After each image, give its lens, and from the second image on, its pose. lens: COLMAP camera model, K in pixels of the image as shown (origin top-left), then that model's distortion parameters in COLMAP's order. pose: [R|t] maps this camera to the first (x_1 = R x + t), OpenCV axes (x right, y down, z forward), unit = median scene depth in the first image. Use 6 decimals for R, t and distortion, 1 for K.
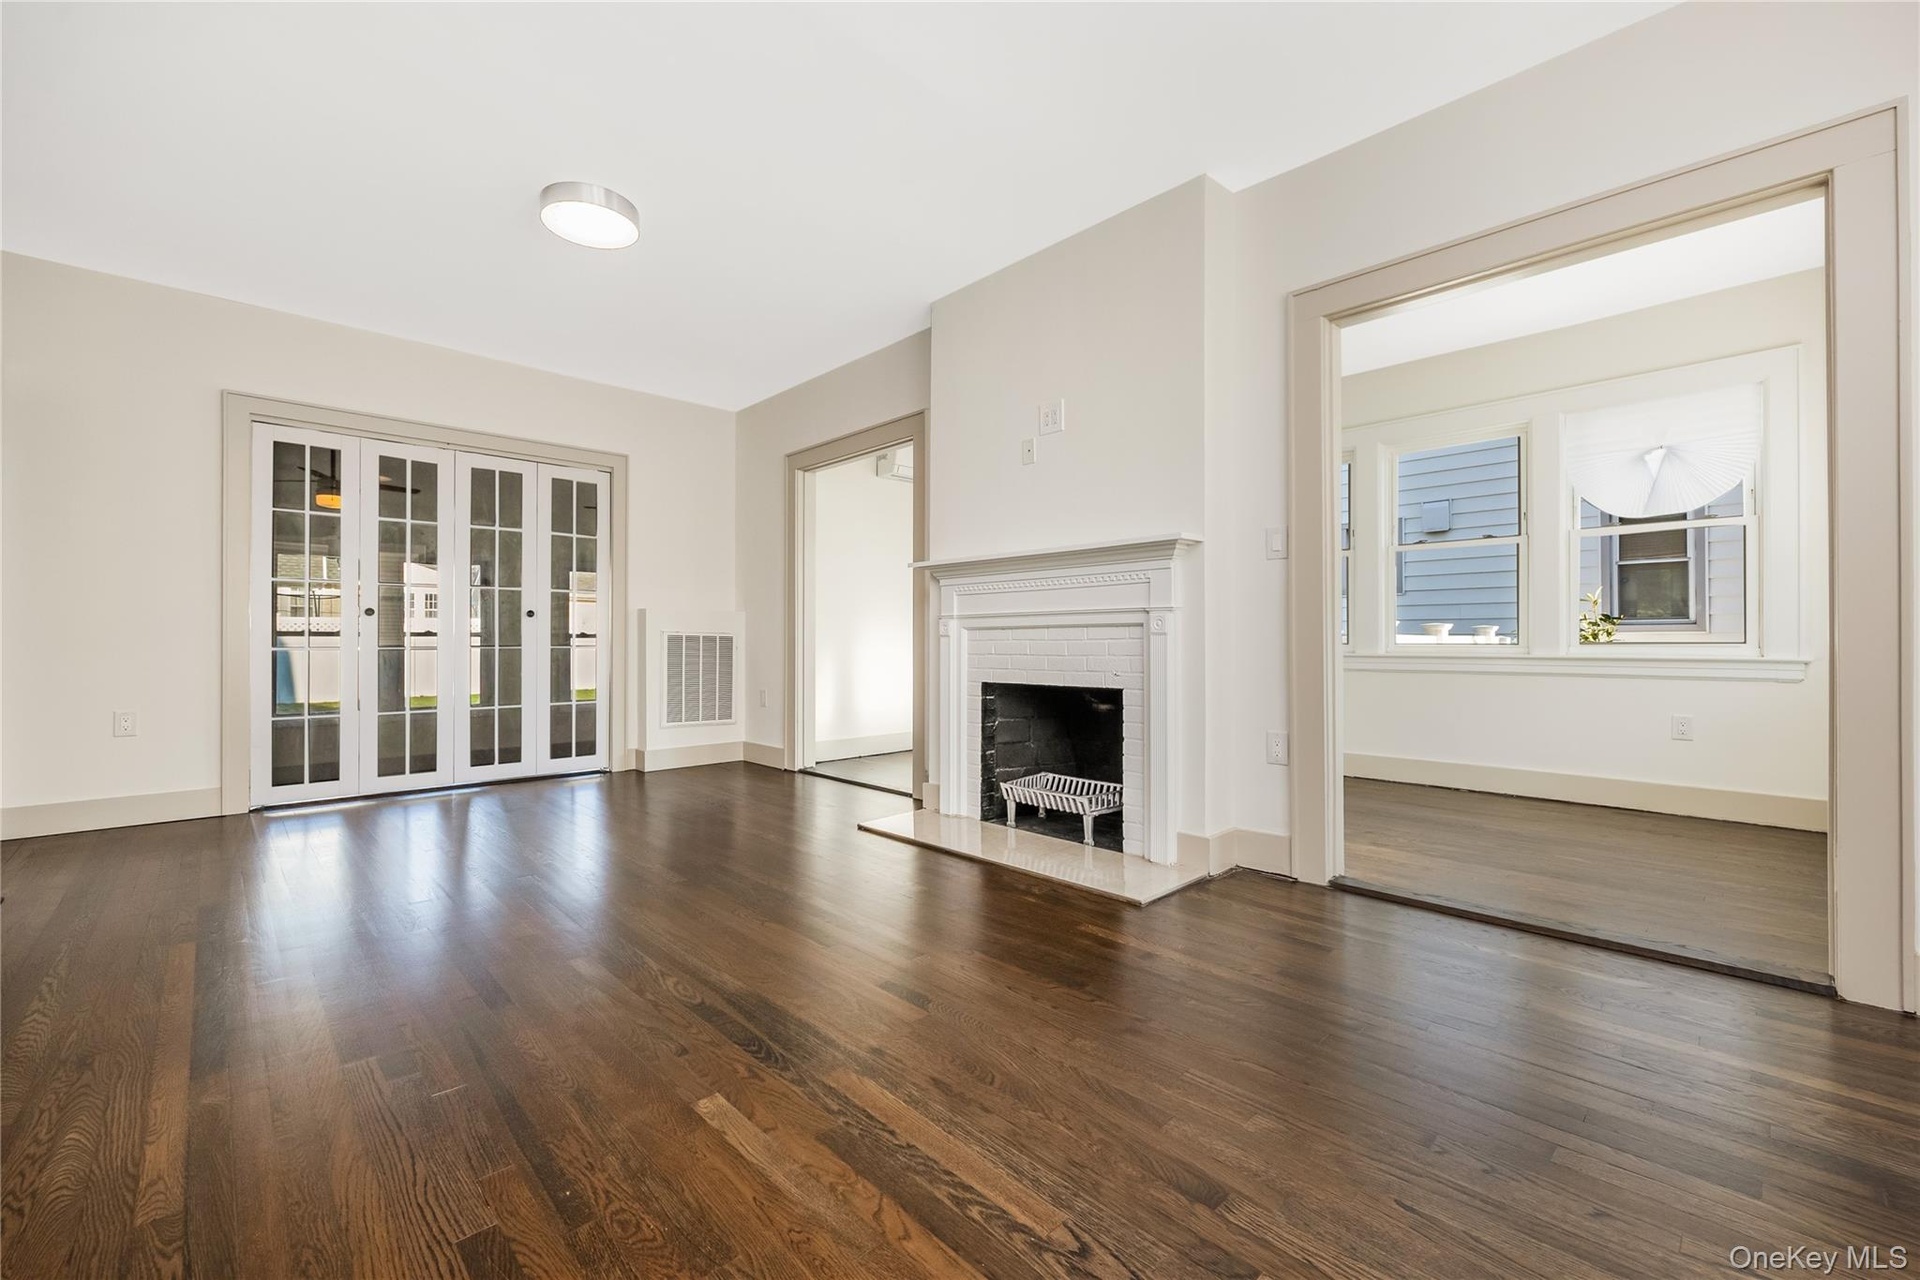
lens RADIAL K [[774.6, 0, 948.2], [0, 774.6, 636.5], [0, 0, 1]] dist [-0.006118, 0.000649]
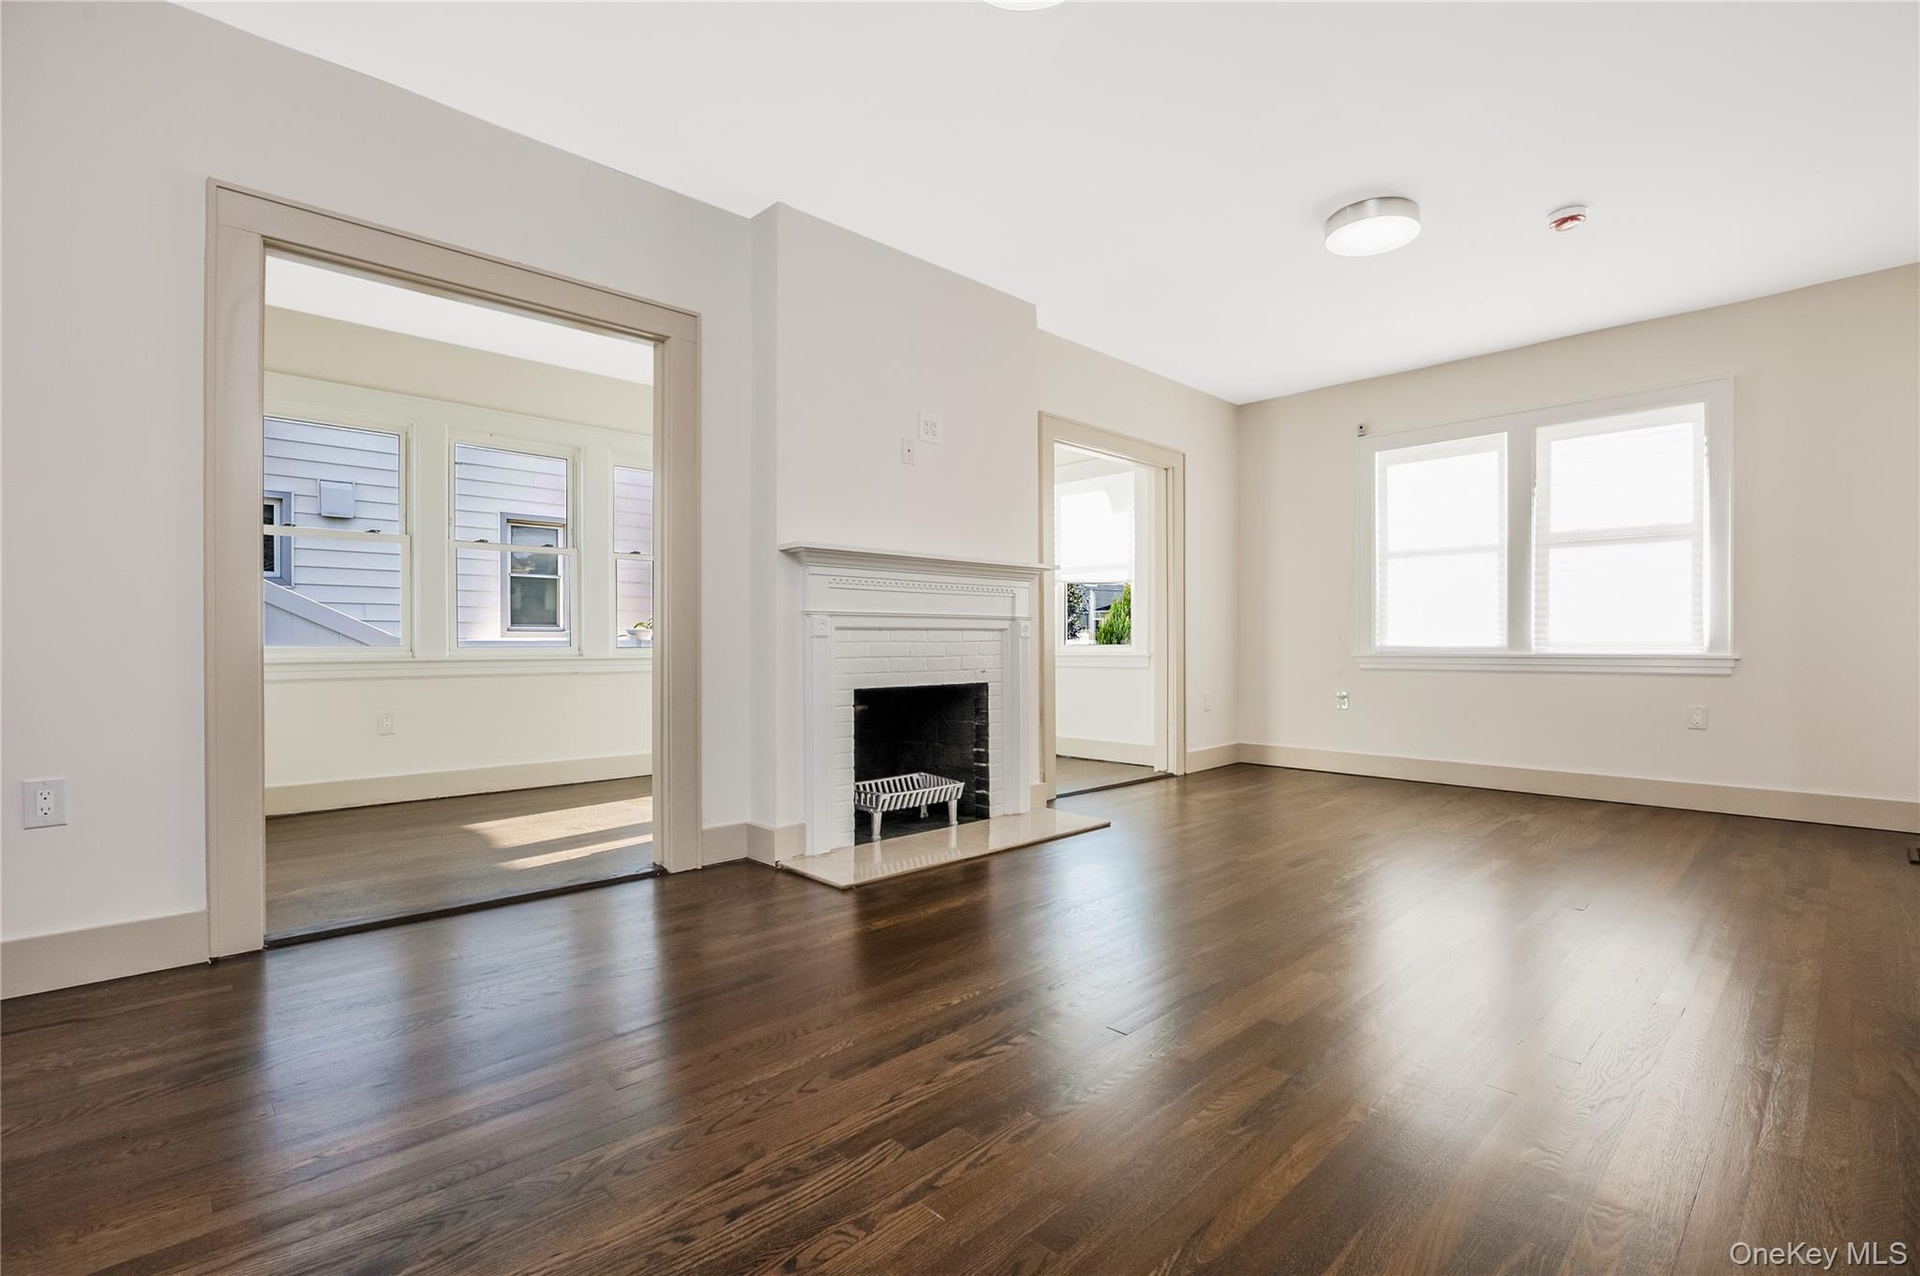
lens RADIAL K [[868.9, 0, 952.3], [0, 868.9, 639.8], [0, 0, 1]] dist [0.000487, 0.000116]
pose [[0.012033, 0.004881, 0.999916, -0.943885], [-0.004330, 0.999979, -0.004830, 0.006509], [-0.999918, -0.004272, 0.012054, 0.873478]]
